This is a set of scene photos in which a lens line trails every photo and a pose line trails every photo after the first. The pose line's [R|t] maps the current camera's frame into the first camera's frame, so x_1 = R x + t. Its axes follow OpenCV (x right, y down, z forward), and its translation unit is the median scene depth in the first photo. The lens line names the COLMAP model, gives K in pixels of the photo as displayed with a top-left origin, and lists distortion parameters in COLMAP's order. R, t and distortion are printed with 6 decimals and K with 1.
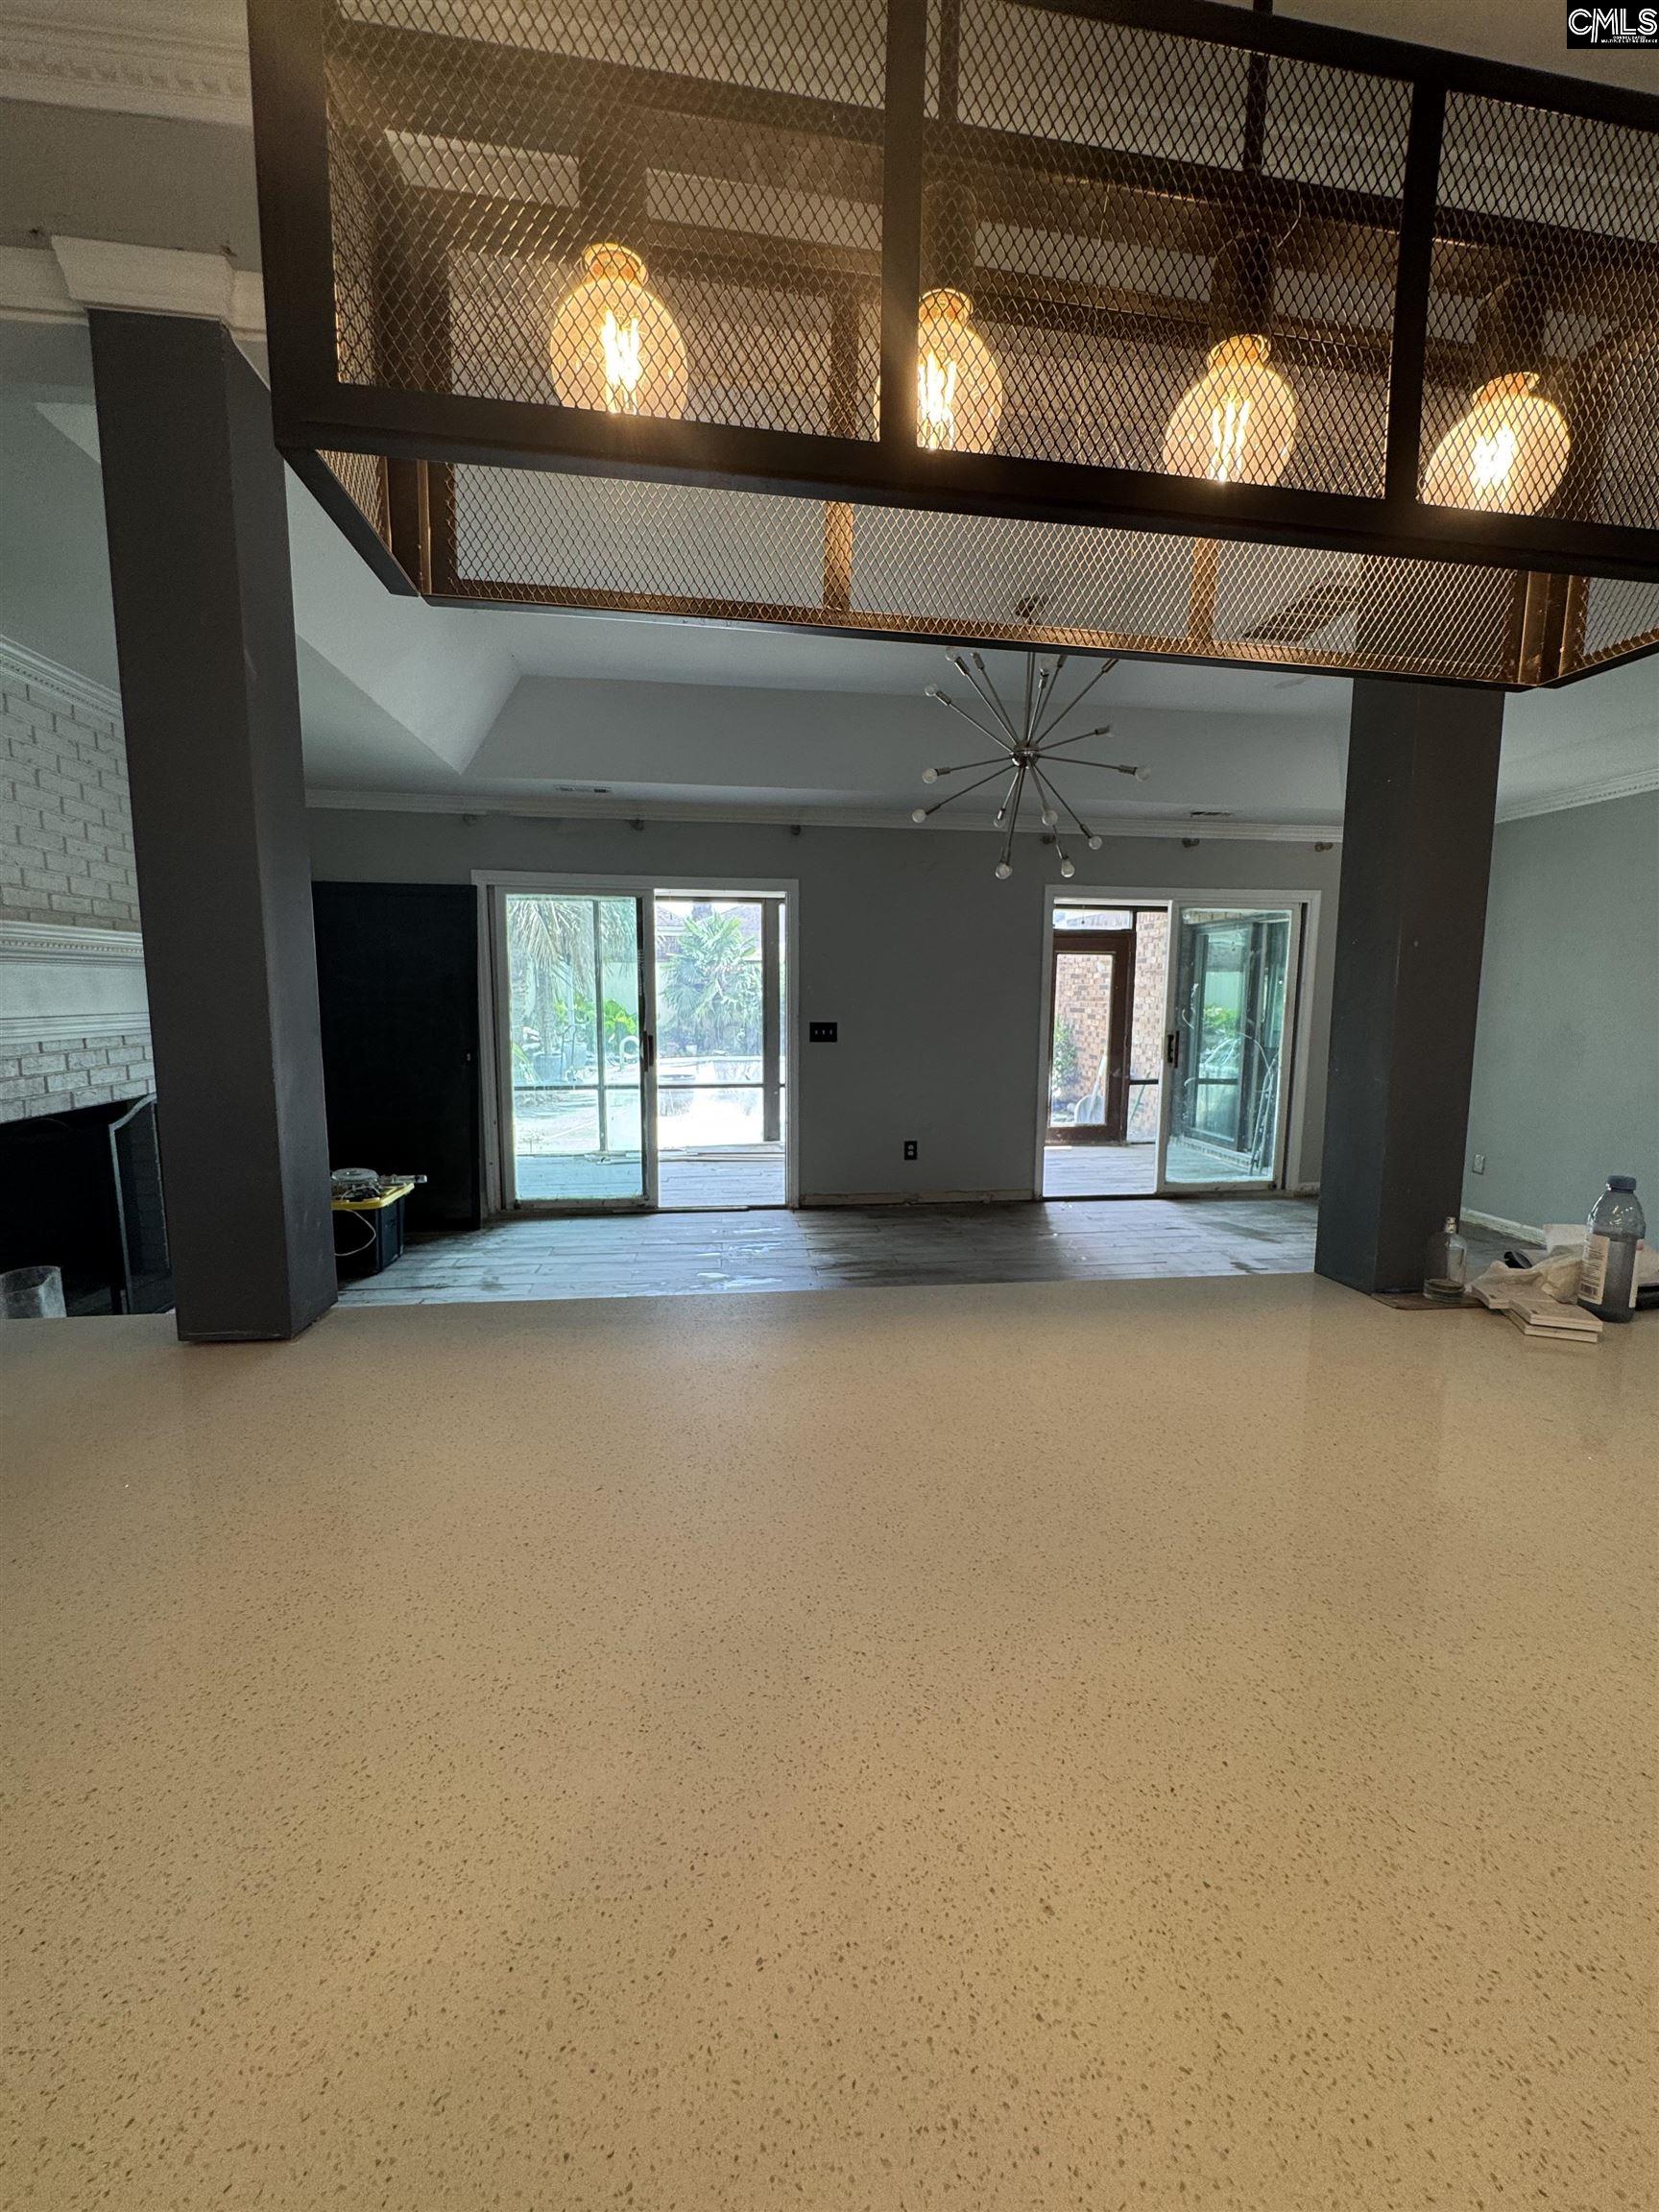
lens RADIAL K [[887.5, 0, 837.9], [0, 887.5, 1097.5], [0, 0, 1]] dist [0.001224, 0.000040]
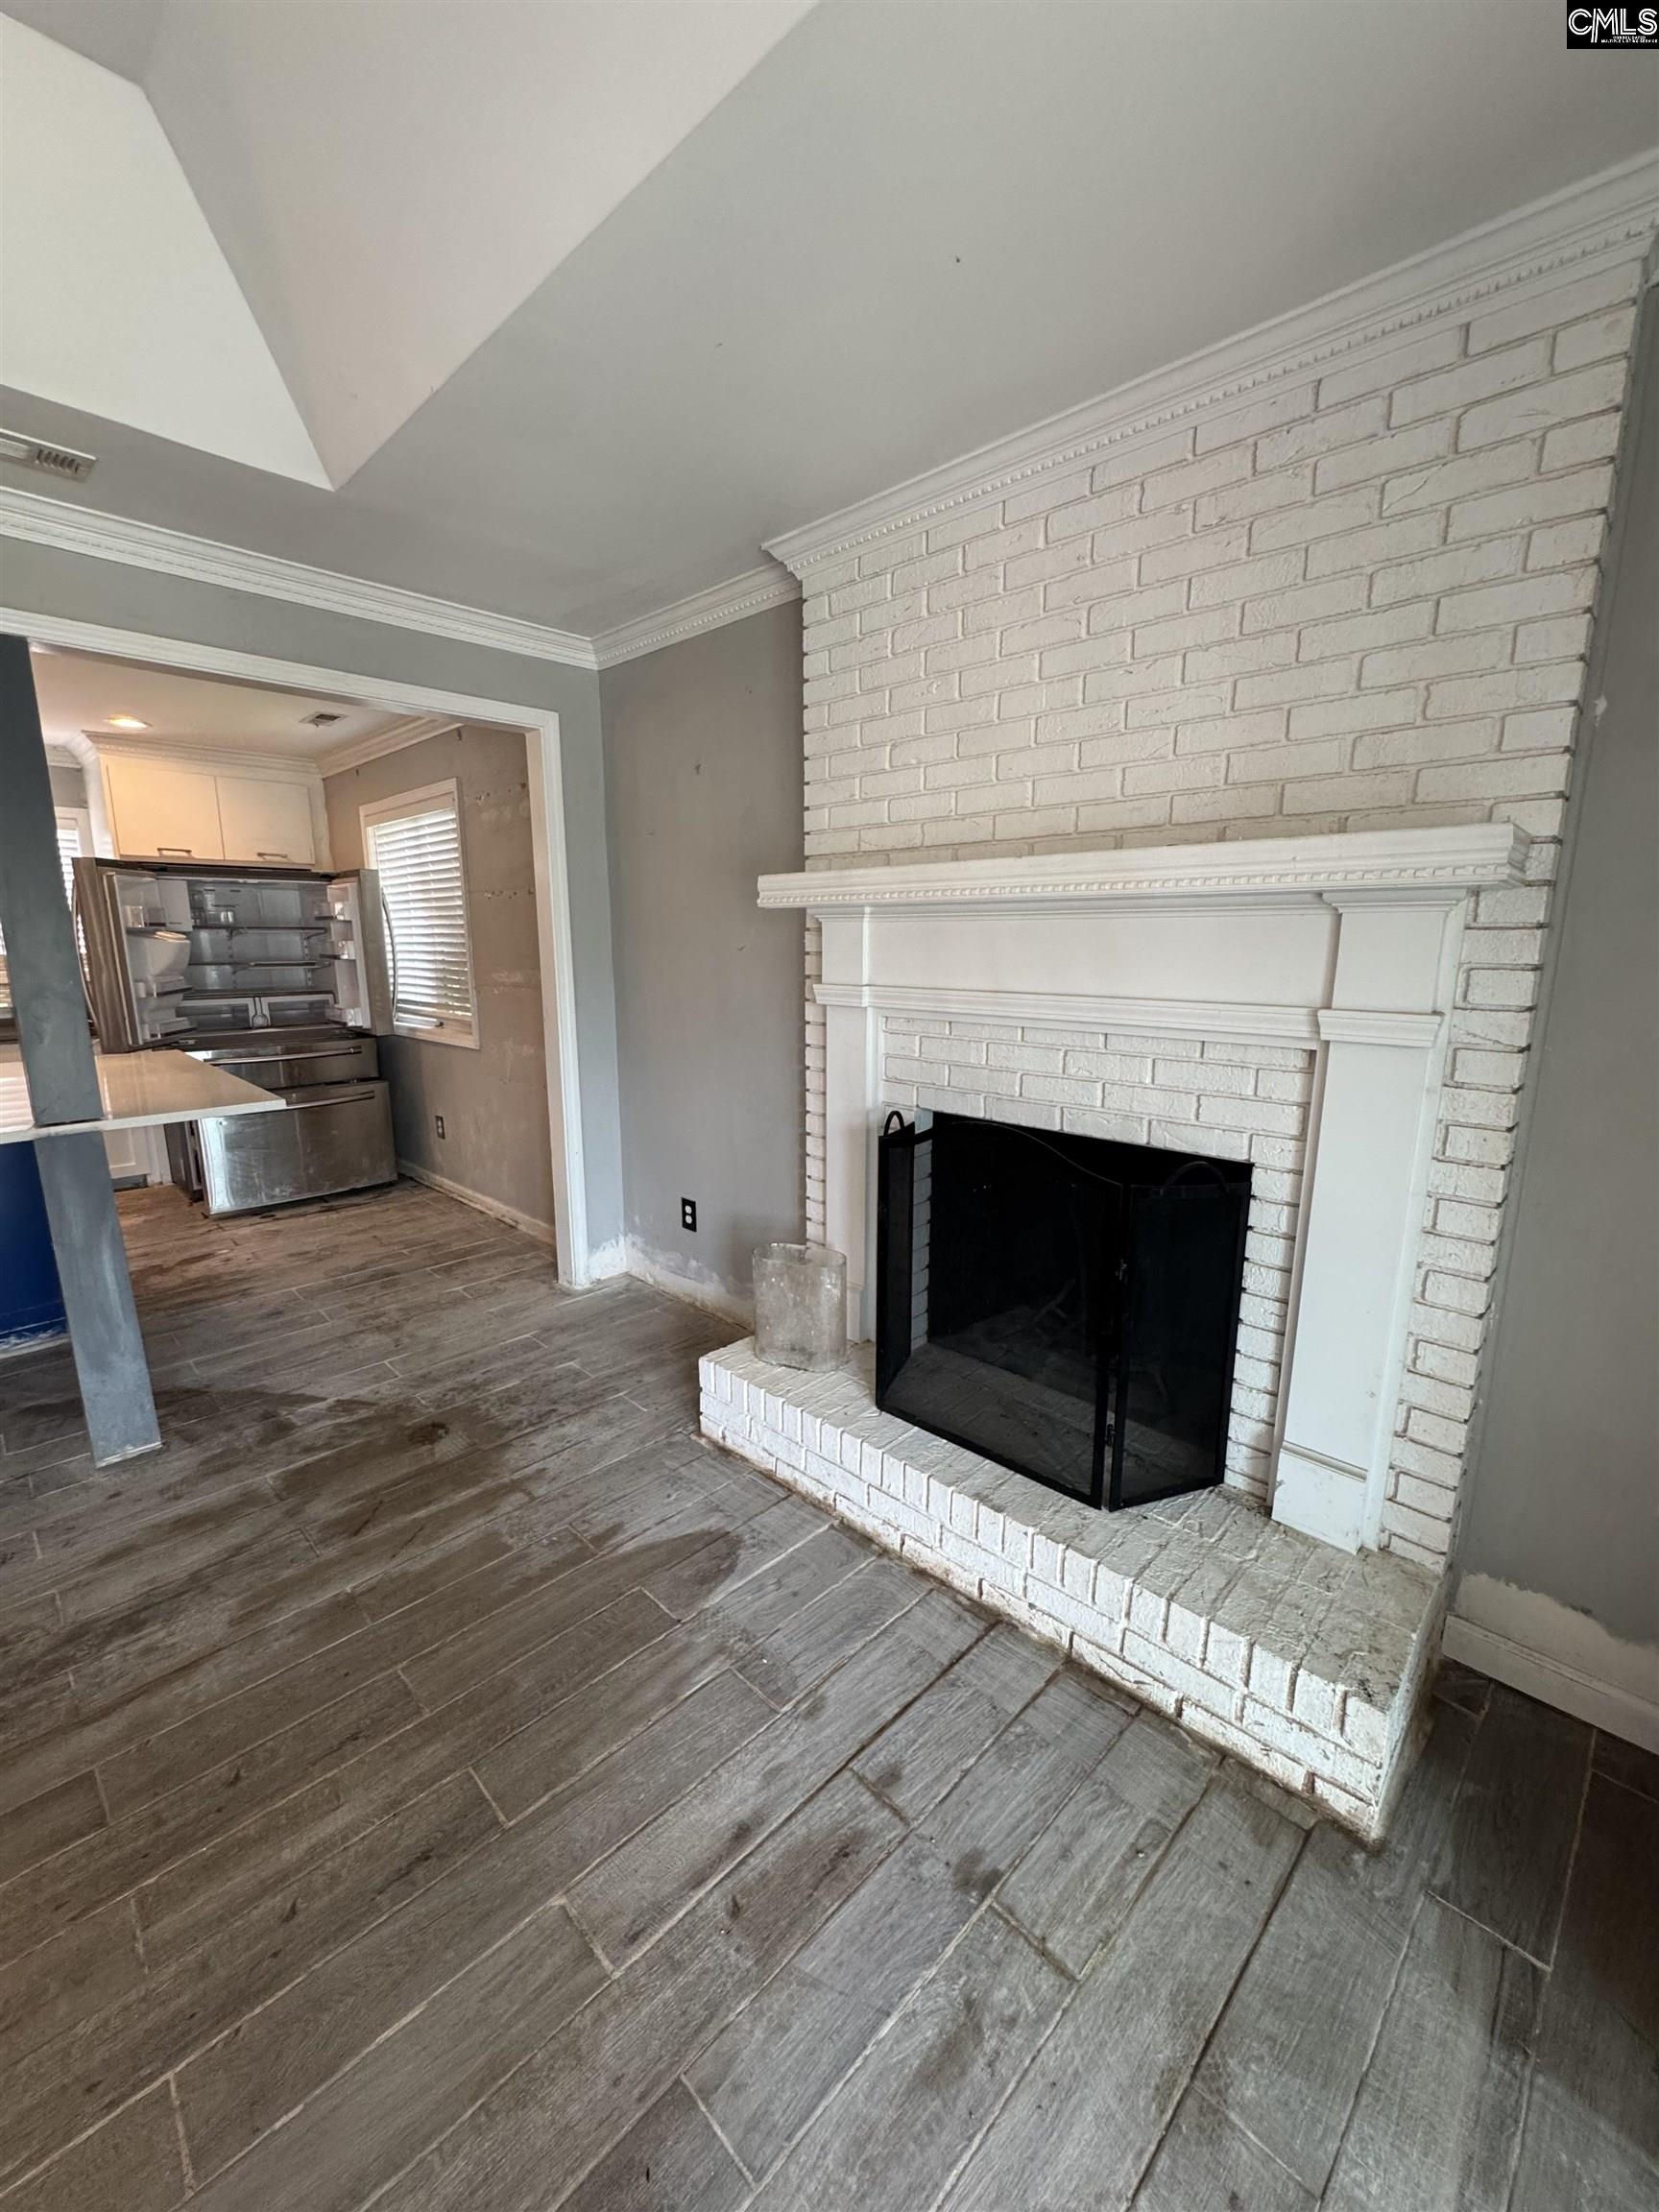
lens RADIAL K [[887.5, 0, 835.4], [0, 887.5, 1107.1], [0, 0, 1]] dist [0.001224, 0.000040]
pose [[-0.790216, 0.112899, -0.602339, -0.184850], [-0.076145, 0.957178, 0.279305, -0.105509], [0.608079, 0.266577, -0.747781, 0.811832]]
